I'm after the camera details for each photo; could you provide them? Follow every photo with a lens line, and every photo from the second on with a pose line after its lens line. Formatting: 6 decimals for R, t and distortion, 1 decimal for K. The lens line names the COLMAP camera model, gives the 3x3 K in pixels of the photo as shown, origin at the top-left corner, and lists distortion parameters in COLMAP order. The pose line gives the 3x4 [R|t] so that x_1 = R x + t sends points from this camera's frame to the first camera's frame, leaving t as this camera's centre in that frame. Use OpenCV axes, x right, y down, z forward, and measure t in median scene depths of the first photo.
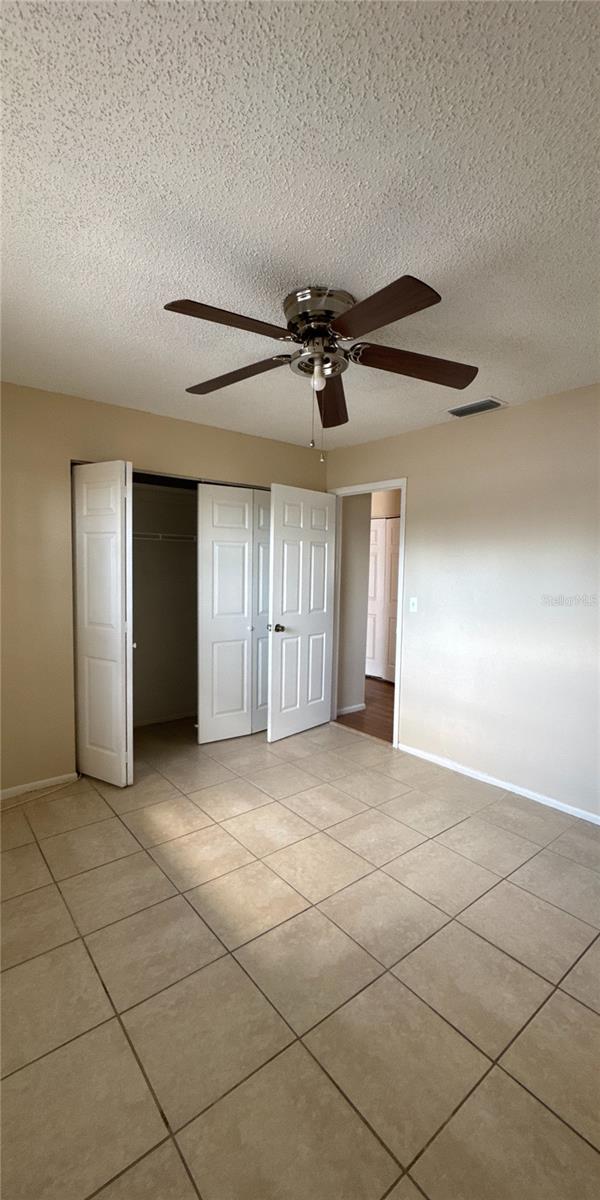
lens RADIAL K [[478.6, 0, 301.2], [0, 478.6, 601.6], [0, 0, 1]] dist [-0.002109, 0.000306]
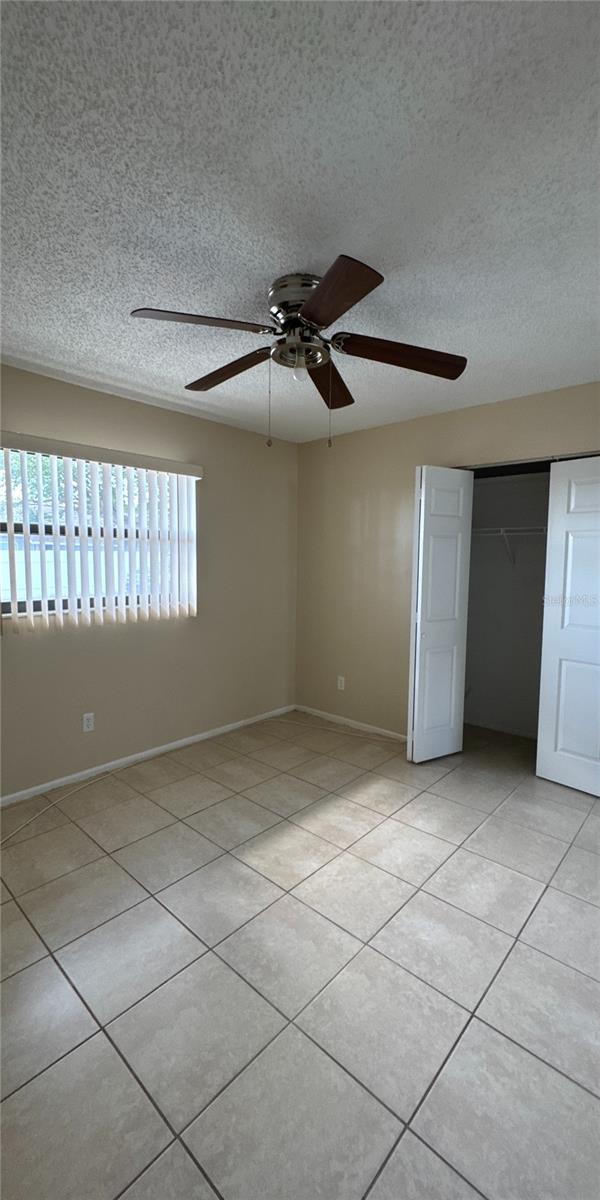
lens RADIAL K [[478.6, 0, 297.6], [0, 478.6, 599.0], [0, 0, 1]] dist [-0.002109, 0.000306]
pose [[0.146172, 0.068982, -0.986851, 0.769095], [-0.079666, 0.995147, 0.057762, -0.035360], [0.986046, 0.070175, 0.150958, 0.639853]]
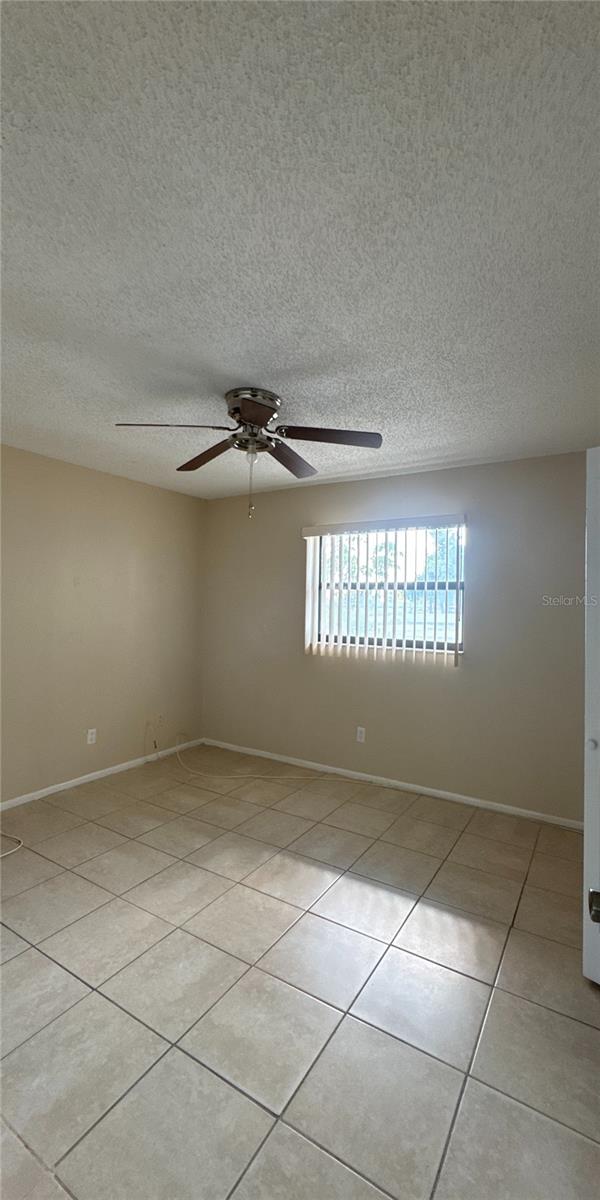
lens RADIAL K [[478.6, 0, 304.9], [0, 478.6, 601.3], [0, 0, 1]] dist [-0.002109, 0.000306]
pose [[-0.943312, -0.037578, -0.329774, 0.226538], [-0.059885, 0.996534, 0.057744, -0.116933], [0.326461, 0.074219, -0.942292, 1.659503]]
